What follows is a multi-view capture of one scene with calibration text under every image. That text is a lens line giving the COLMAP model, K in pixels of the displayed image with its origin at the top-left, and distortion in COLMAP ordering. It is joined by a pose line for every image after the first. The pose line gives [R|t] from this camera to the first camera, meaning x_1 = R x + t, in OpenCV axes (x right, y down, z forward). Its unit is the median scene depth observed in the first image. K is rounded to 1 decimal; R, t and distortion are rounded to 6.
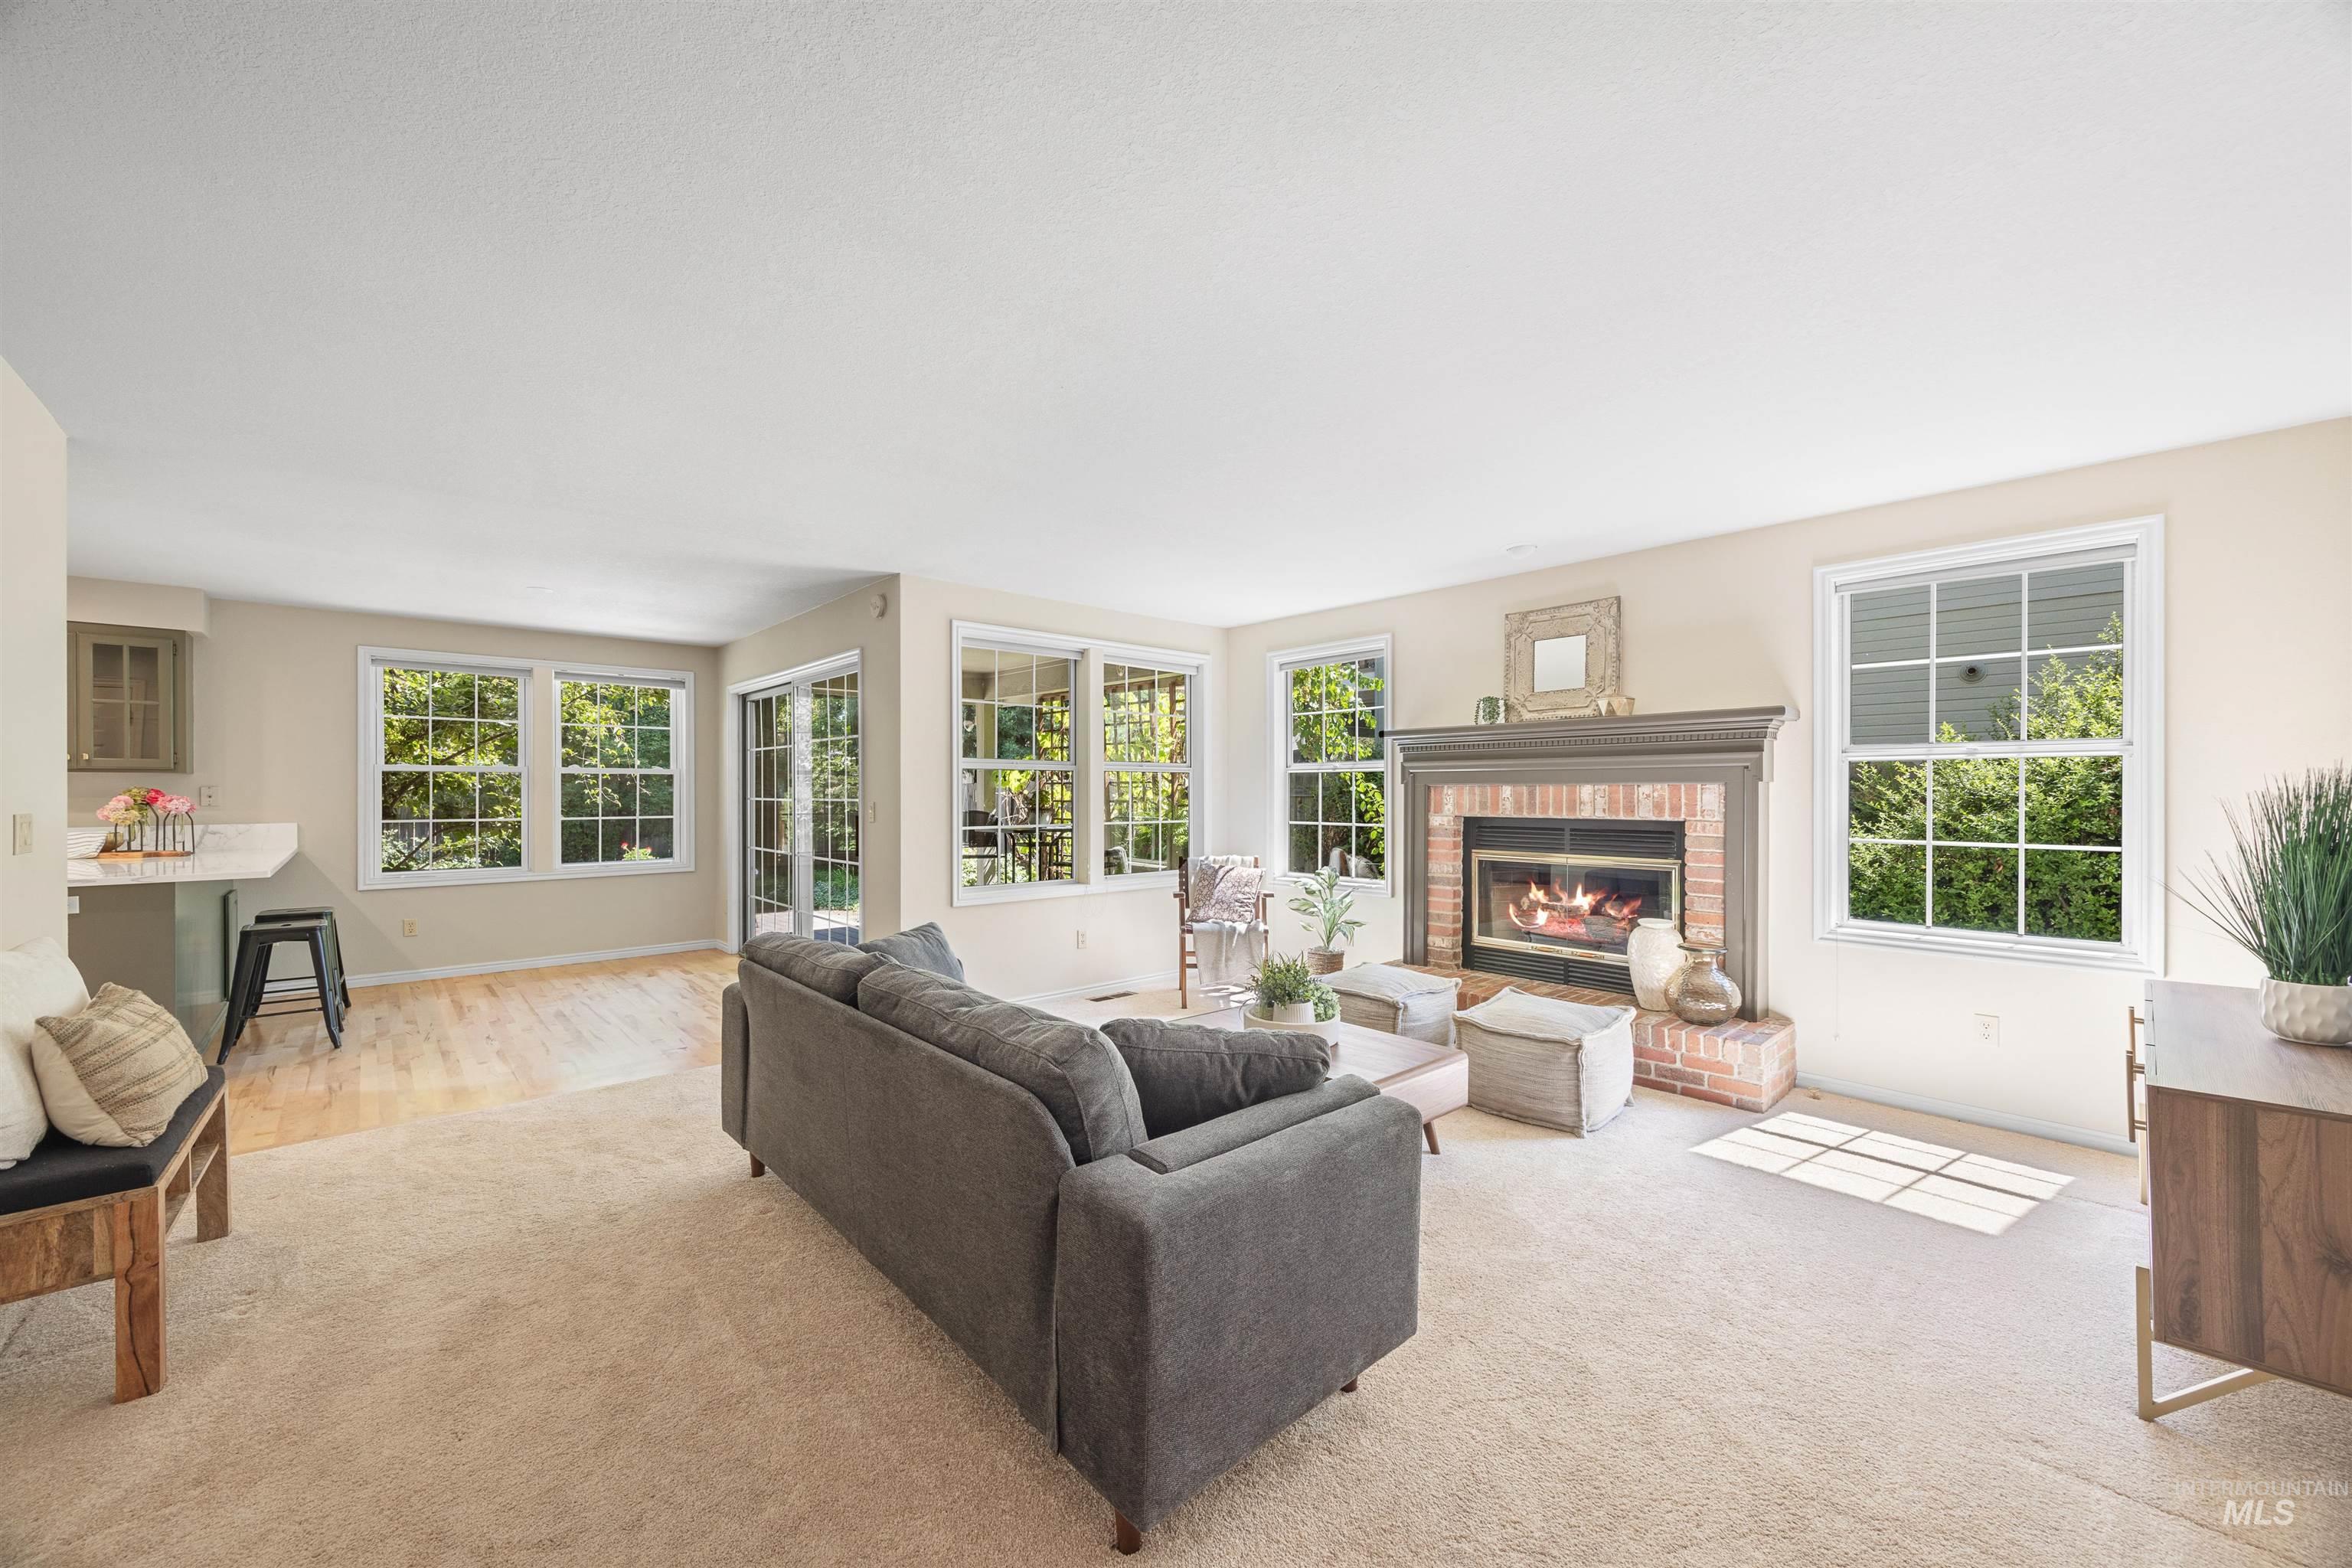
lens RADIAL K [[888.4, 0, 1168.5], [0, 888.4, 792.6], [0, 0, 1]] dist [0.001623, 0.000058]
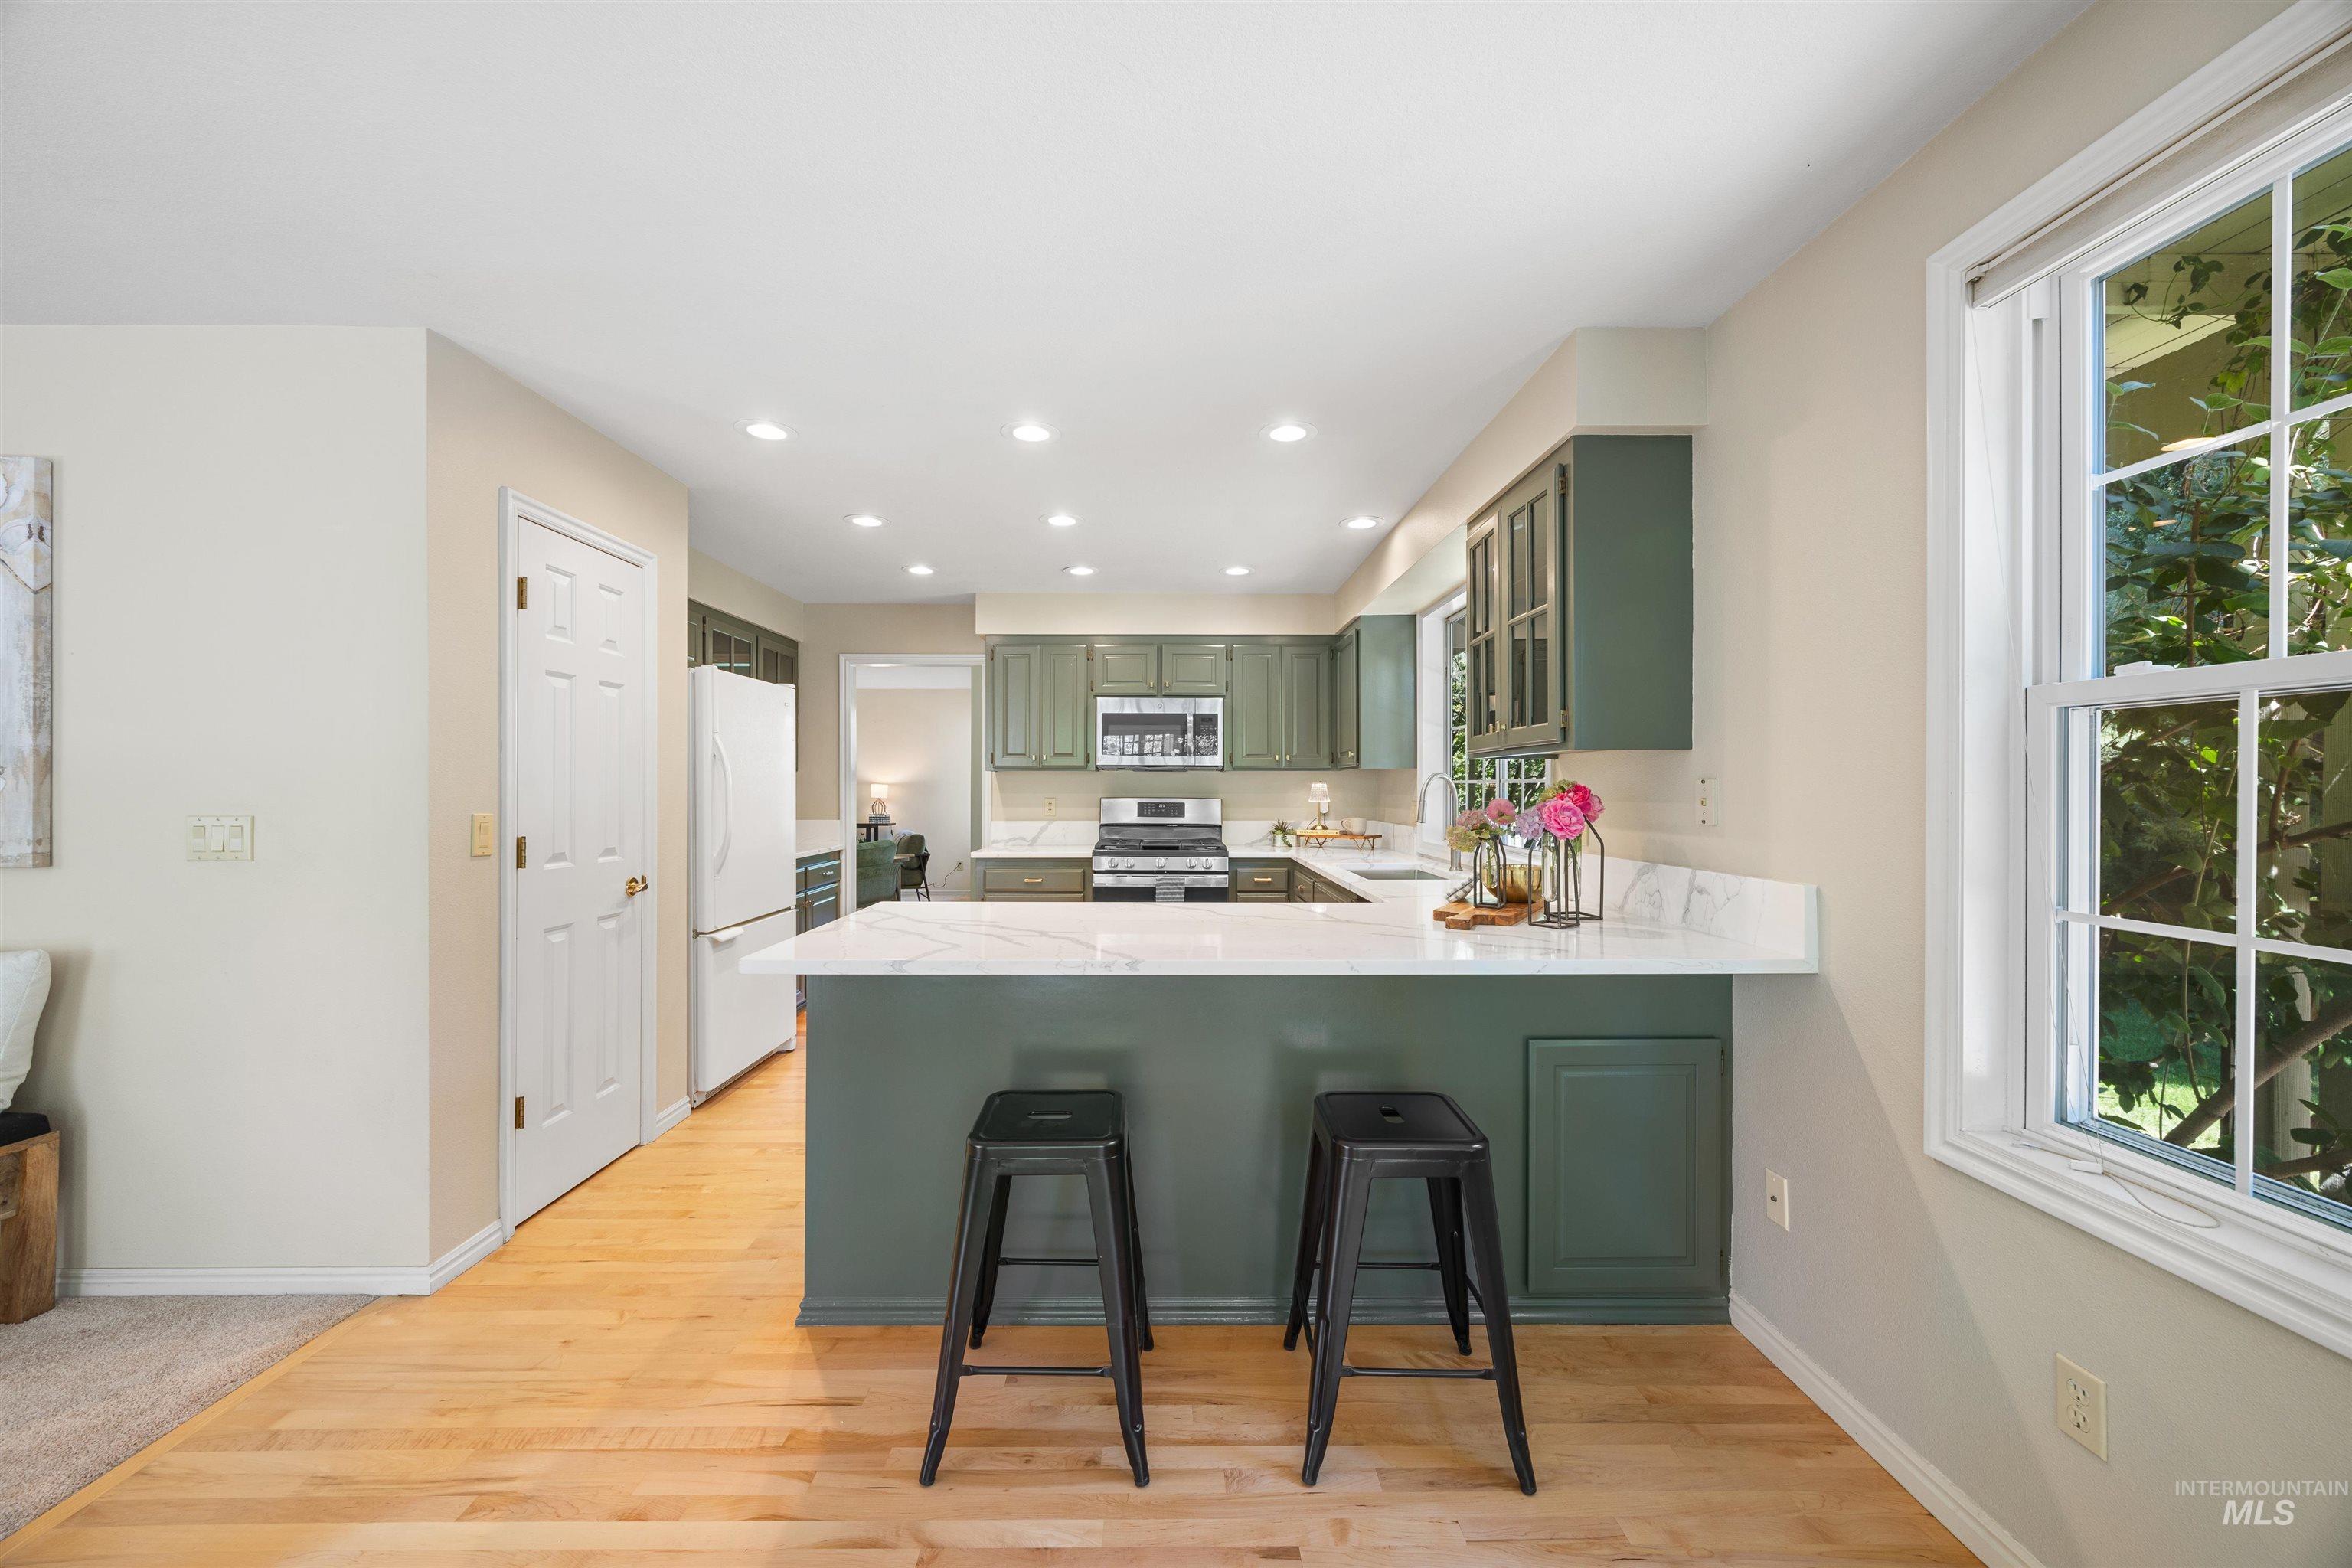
lens RADIAL K [[888.4, 0, 1168.5], [0, 888.4, 792.6], [0, 0, 1]] dist [0.001623, 0.000058]
pose [[-0.656475, 0.003469, -0.754340, 1.462125], [-0.000434, 0.999988, 0.004976, -0.001882], [0.754348, 0.003594, -0.656465, 2.829449]]
